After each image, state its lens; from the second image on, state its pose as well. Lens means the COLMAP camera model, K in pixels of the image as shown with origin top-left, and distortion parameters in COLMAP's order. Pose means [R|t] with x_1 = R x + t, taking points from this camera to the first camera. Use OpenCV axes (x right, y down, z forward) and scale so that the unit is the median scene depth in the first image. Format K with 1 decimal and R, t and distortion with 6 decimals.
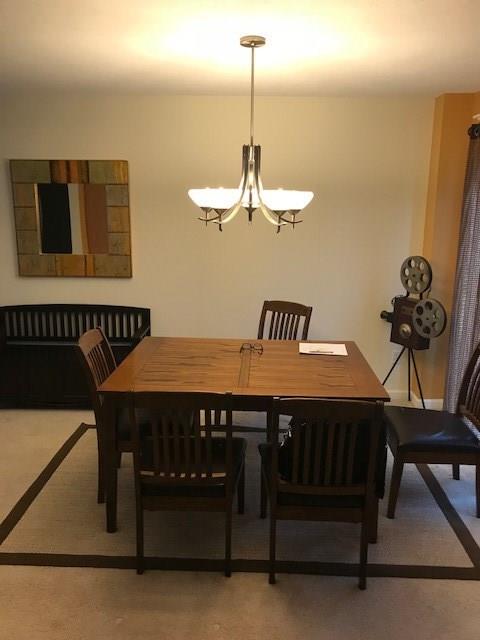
lens RADIAL K [[534.9, 0, 240.0], [0, 534.9, 320.0], [0, 0, 1]] dist [0.069904, -0.067846]
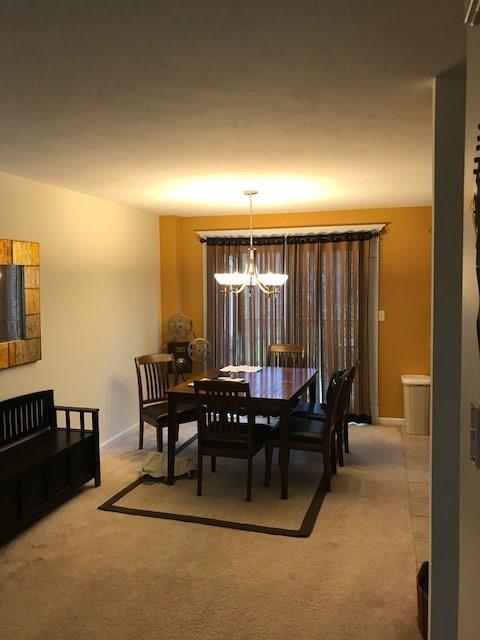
lens RADIAL K [[534.9, 0, 240.0], [0, 534.9, 320.0], [0, 0, 1]] dist [0.069904, -0.067846]
pose [[0.249894, -0.082312, 0.964768, -1.094702], [0.218124, 0.975555, 0.026733, -0.102564], [-0.943385, 0.203759, 0.261740, 0.414034]]
